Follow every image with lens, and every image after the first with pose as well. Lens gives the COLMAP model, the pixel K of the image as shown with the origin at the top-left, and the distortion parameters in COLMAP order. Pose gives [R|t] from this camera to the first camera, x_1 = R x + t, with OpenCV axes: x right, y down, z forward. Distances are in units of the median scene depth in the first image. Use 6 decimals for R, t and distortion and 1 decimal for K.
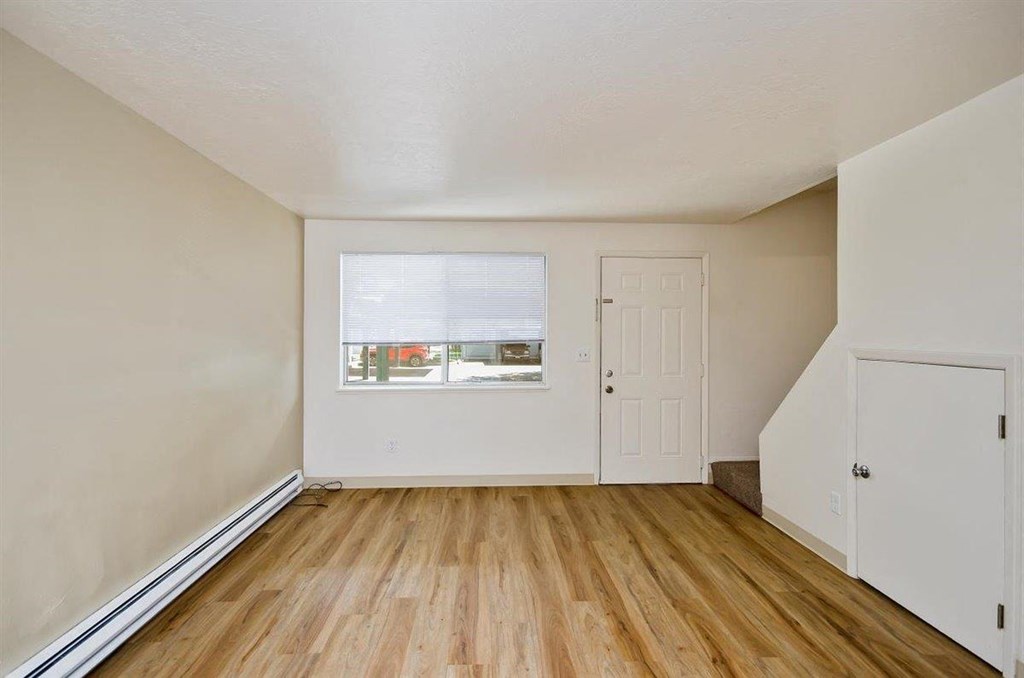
lens RADIAL K [[516.6, 0, 517.8], [0, 516.6, 333.7], [0, 0, 1]] dist [0.002701, -0.000191]
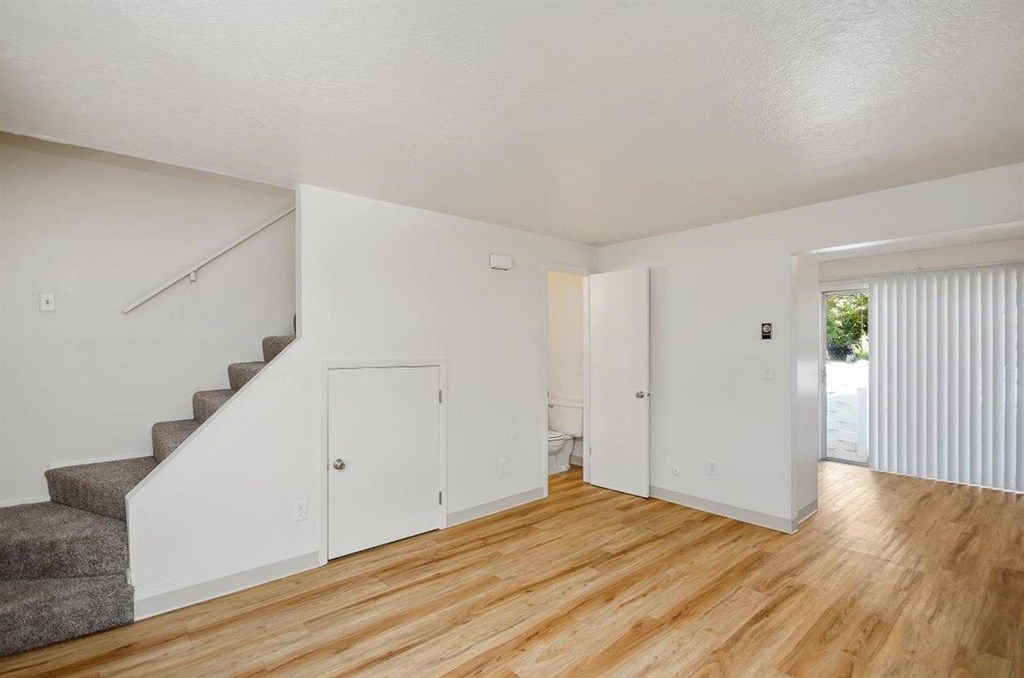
lens RADIAL K [[464.6, 0, 512.9], [0, 464.6, 347.5], [0, 0, 1]] dist [-0.016576, -0.000475]
pose [[-0.599537, -0.001525, 0.800346, -0.434451], [0.006490, 0.999956, 0.006767, -0.004985], [-0.800321, 0.009251, -0.599501, 1.376648]]
